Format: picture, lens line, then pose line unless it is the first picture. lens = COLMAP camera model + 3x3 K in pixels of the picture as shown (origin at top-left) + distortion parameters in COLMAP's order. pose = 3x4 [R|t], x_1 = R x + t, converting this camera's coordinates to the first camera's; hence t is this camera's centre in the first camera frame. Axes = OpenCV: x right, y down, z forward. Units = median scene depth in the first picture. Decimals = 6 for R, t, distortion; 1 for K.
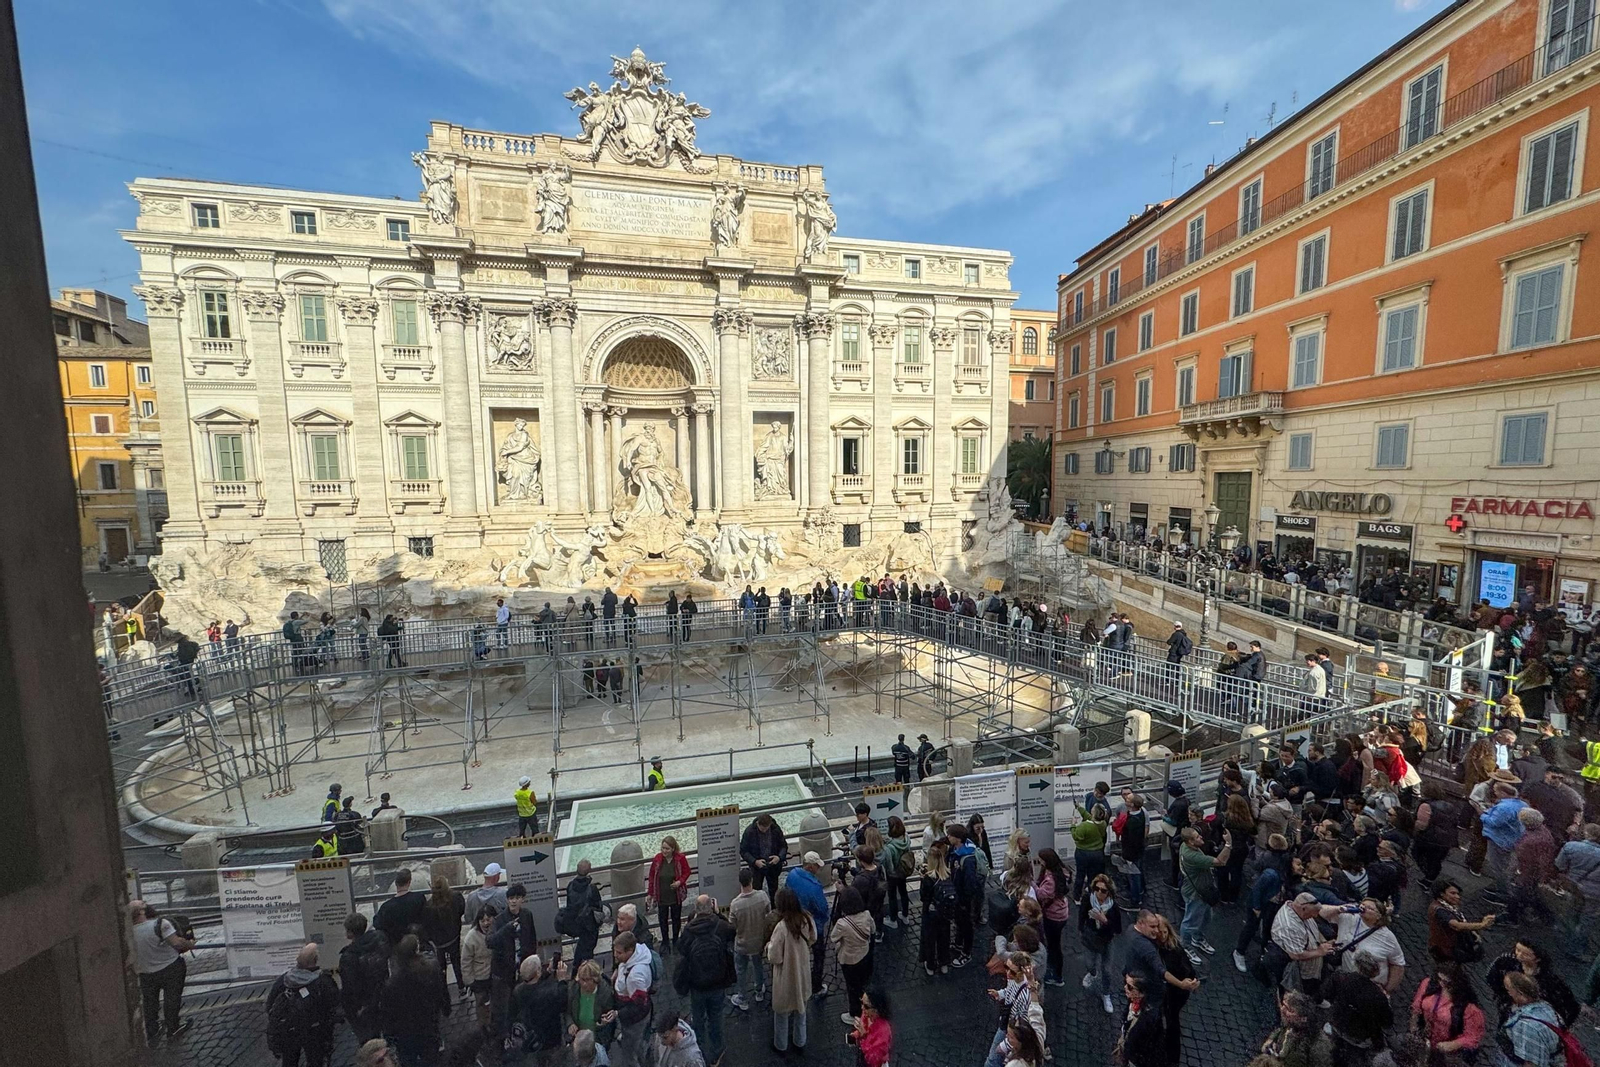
lens RADIAL K [[636.8, 0, 794.3], [0, 636.8, 540.4], [0, 0, 1]] dist [-0.002785, -0.000415]
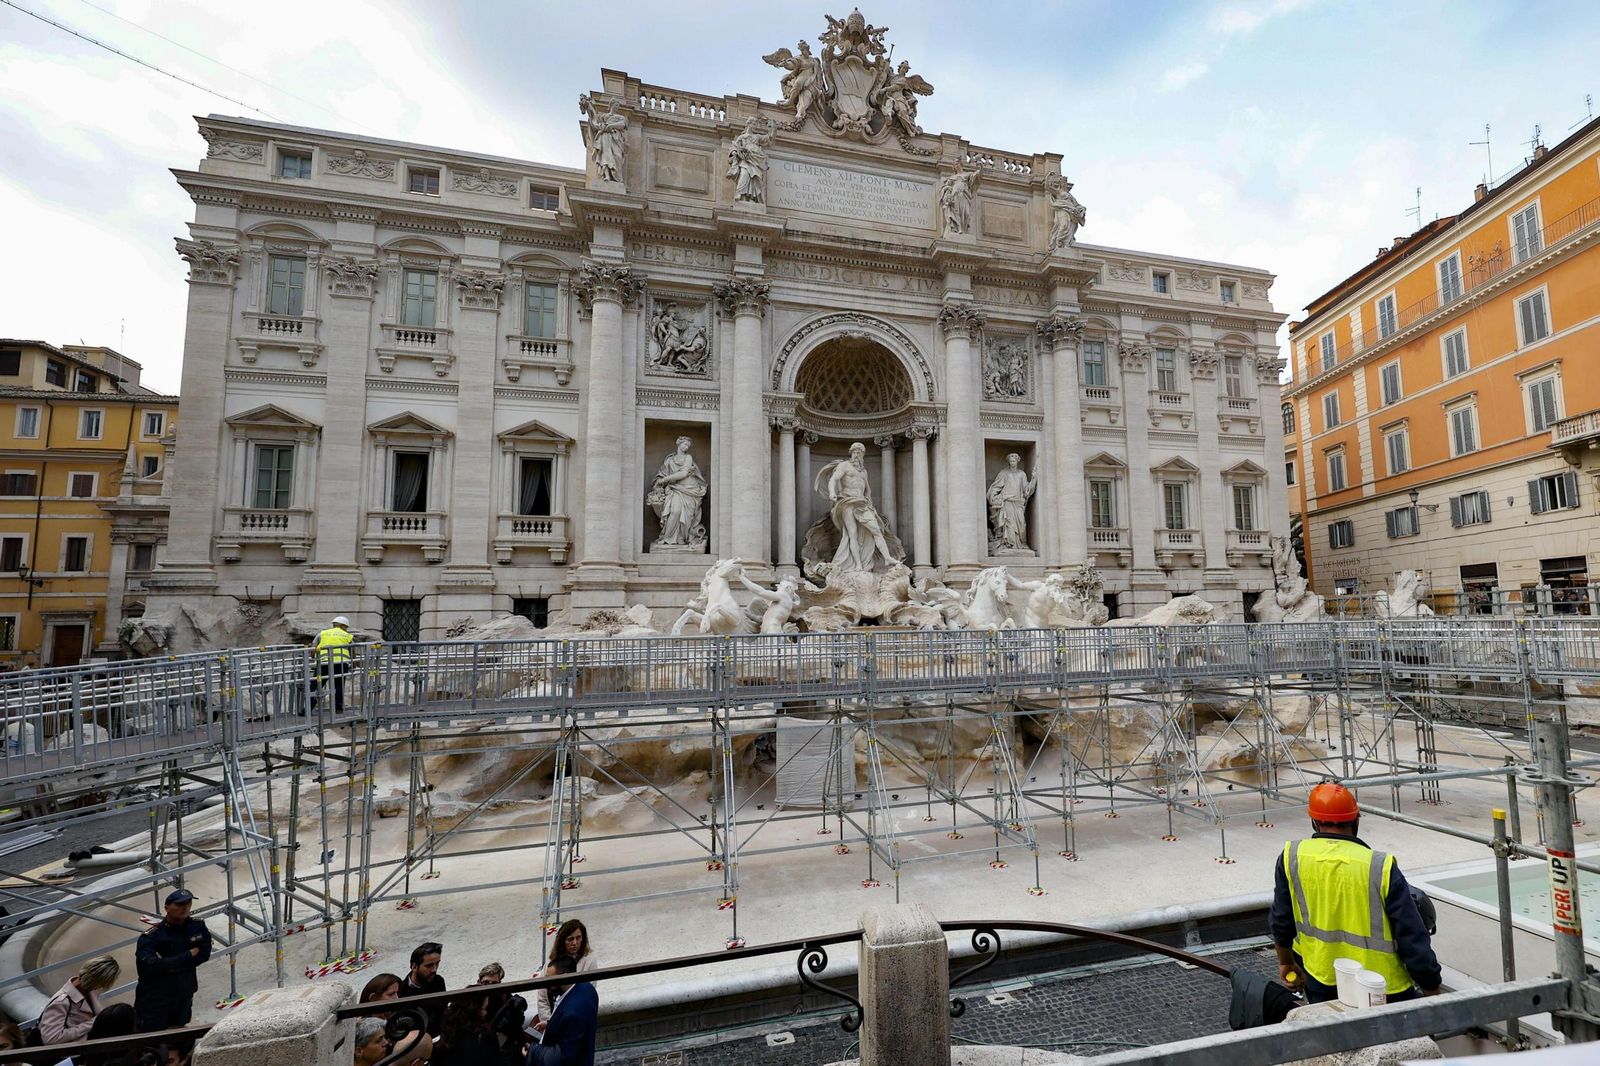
lens RADIAL K [[718.8, 0, 901.3], [0, 718.8, 549.3], [0, 0, 1]] dist [-0.002191, -0.000011]
pose [[0.999283, -0.003456, 0.037700, -0.214524], [0.011051, 0.979077, -0.203189, 0.107763], [-0.036209, 0.203460, 0.978413, 0.208169]]
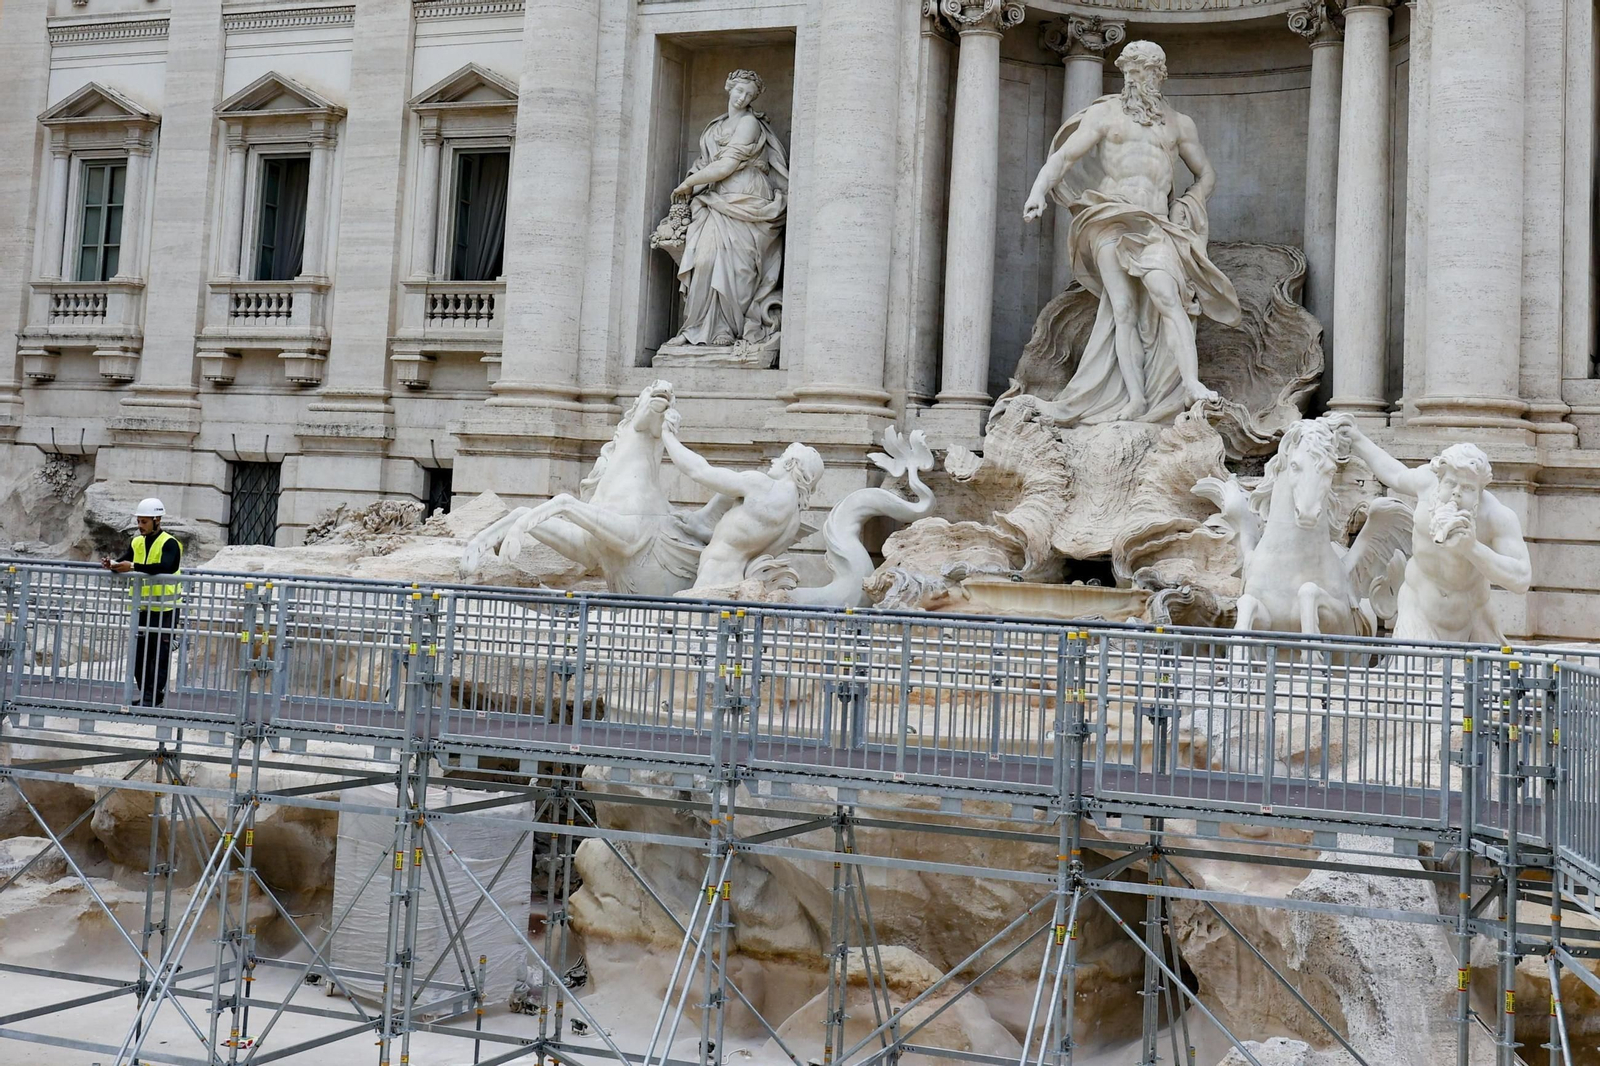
lens RADIAL K [[2209.0, 0, 888.5], [0, 2209.0, 281.7], [0, 0, 1]] dist [-0.009125, 0.020225]
pose [[0.778960, -0.025216, -0.626566, 0.246575], [-0.118715, 0.975192, -0.186836, 0.082069], [0.615733, 0.219921, 0.756642, 0.306835]]
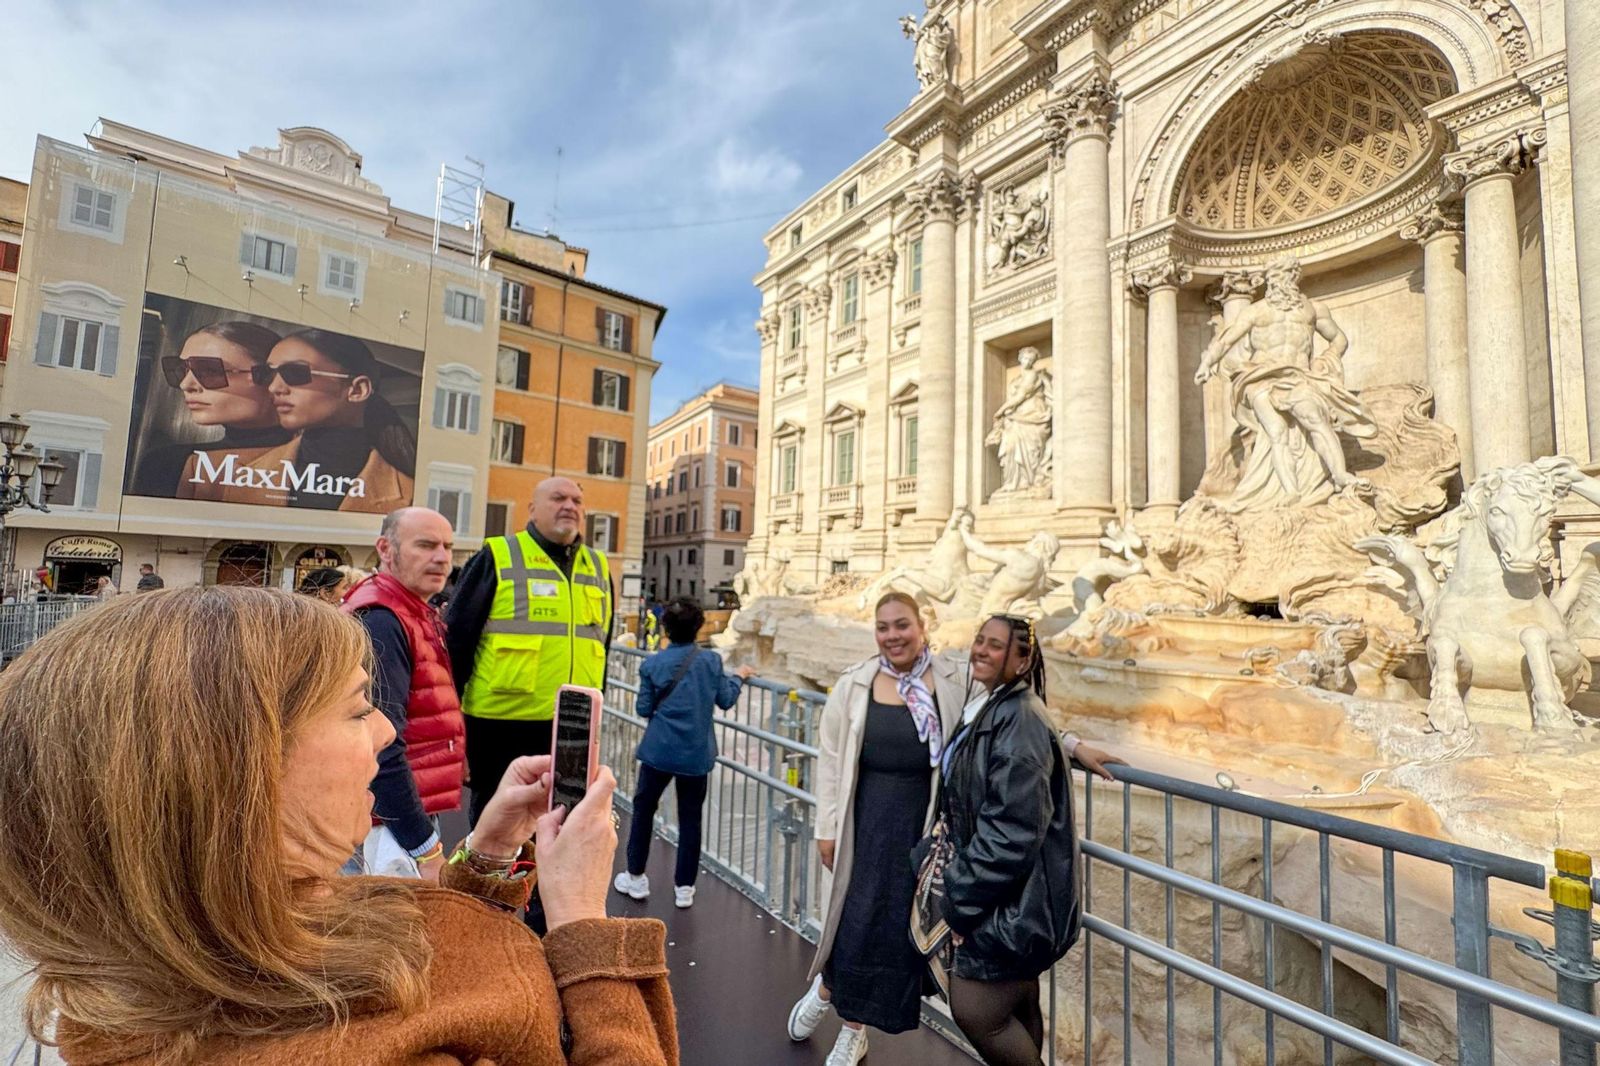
lens RADIAL K [[655.2, 0, 800.3], [0, 655.2, 527.3], [0, 0, 1]] dist [-0.003759, 0.000166]
pose [[0.361093, -0.051029, -0.931132, 0.023923], [-0.130734, 0.985870, -0.104728, 0.049982], [0.923320, 0.159547, 0.349320, 0.645137]]
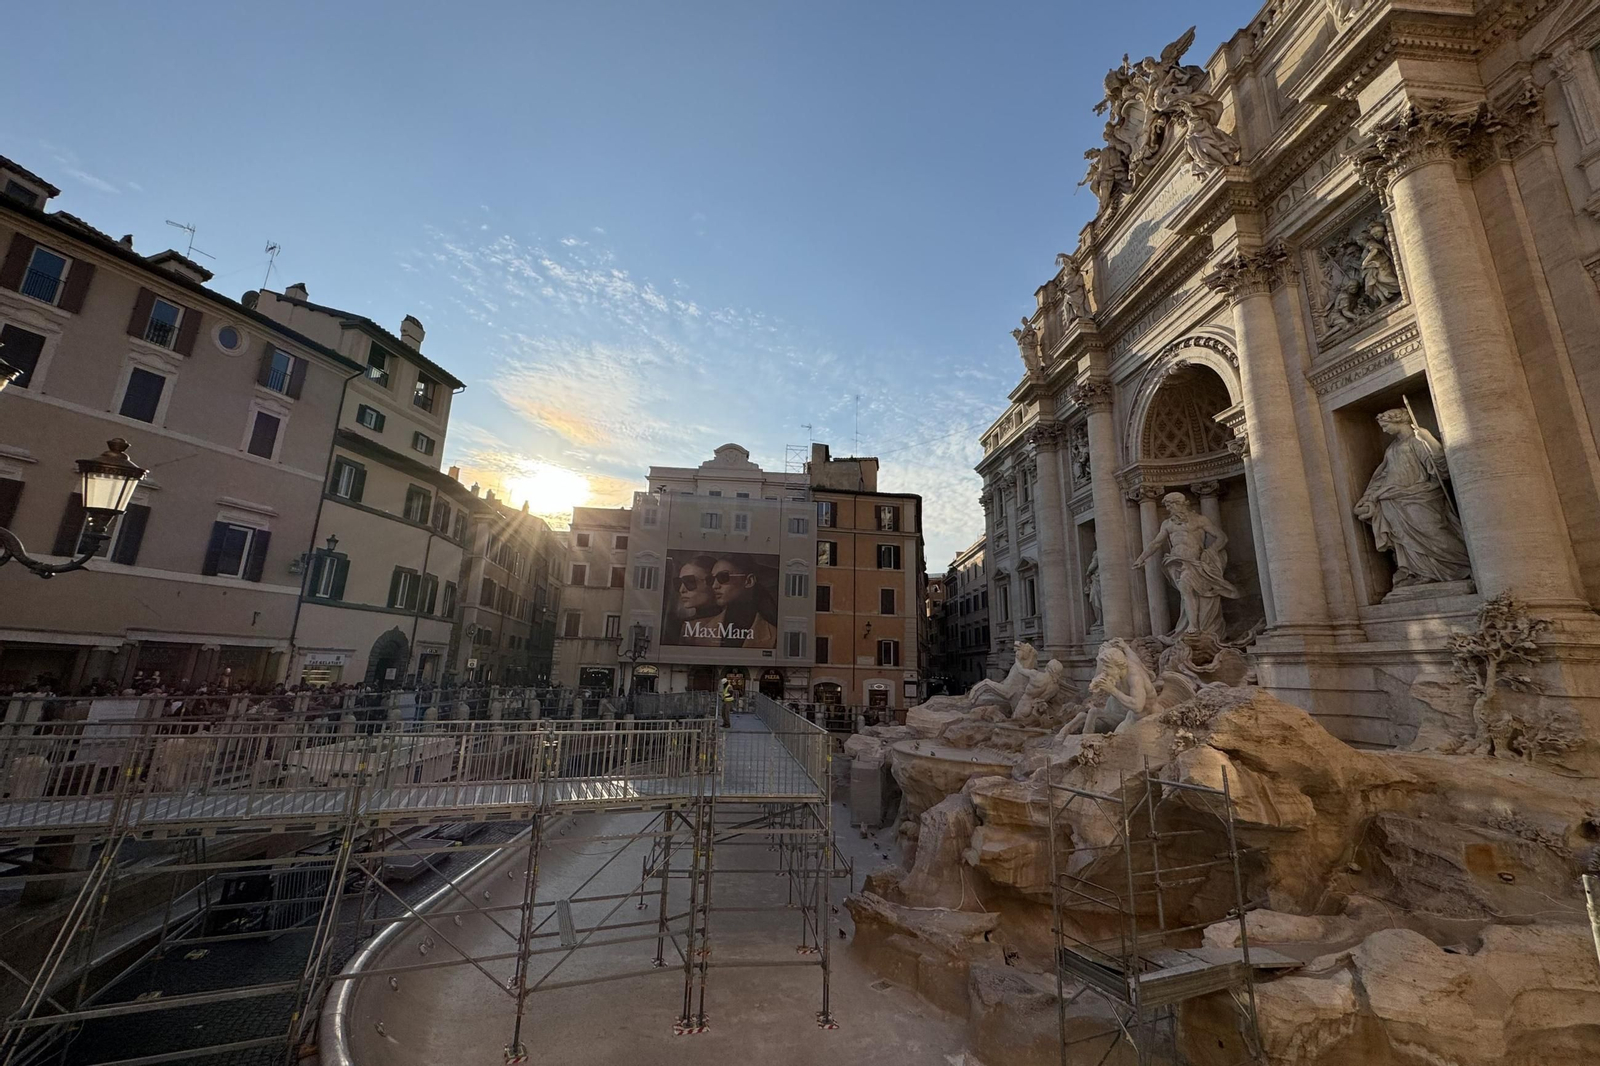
lens RADIAL K [[634.4, 0, 800.7], [0, 634.4, 508.4], [0, 0, 1]] dist [-0.000742, -0.000074]
pose [[-0.177775, -0.238350, -0.954770, 0.468929], [-0.124173, 0.967902, -0.218508, 0.016616], [0.976205, 0.079712, -0.201665, 0.782990]]
